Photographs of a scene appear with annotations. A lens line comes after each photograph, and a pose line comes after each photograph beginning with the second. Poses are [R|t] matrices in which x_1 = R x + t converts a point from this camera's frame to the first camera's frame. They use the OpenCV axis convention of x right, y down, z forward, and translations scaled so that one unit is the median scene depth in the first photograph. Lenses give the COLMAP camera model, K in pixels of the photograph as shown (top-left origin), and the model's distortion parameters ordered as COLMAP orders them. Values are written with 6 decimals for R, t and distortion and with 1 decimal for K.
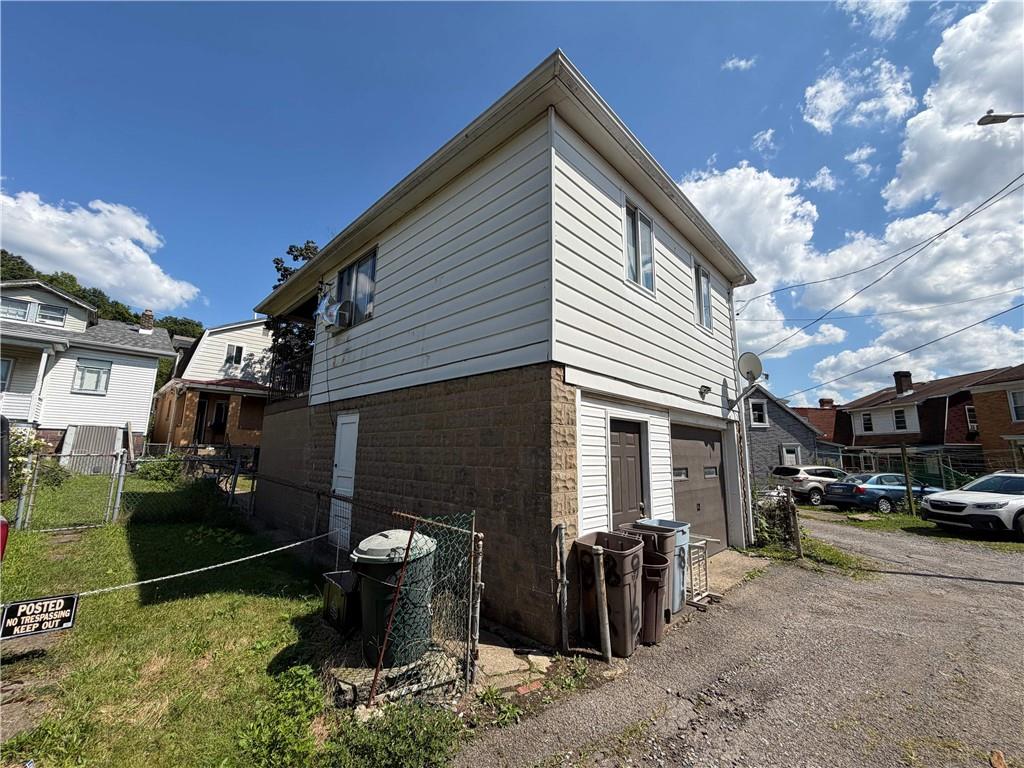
lens RADIAL K [[406.8, 0, 514.7], [0, 406.8, 385.5], [0, 0, 1]] dist [0.000031, -0.000119]
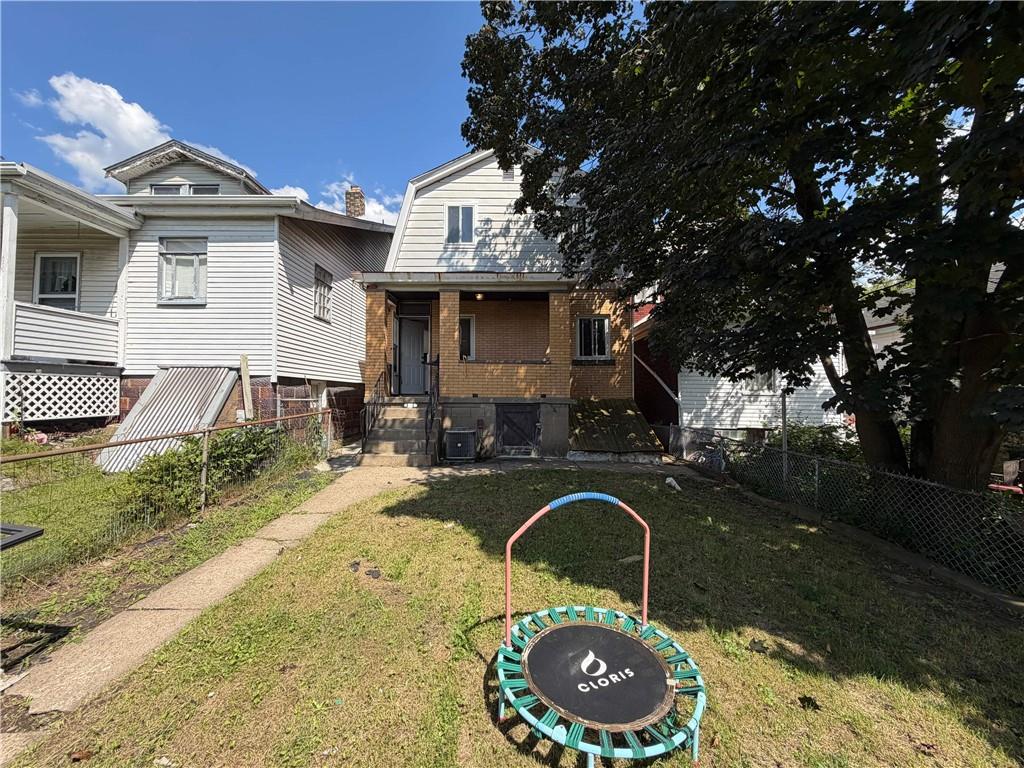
lens RADIAL K [[406.8, 0, 511.0], [0, 406.8, 384.0], [0, 0, 1]] dist [0.000031, -0.000119]
pose [[0.718353, -0.036510, -0.694720, -0.295575], [0.126686, 0.988790, 0.079031, 0.095086], [0.684047, -0.144784, 0.714925, 0.661508]]
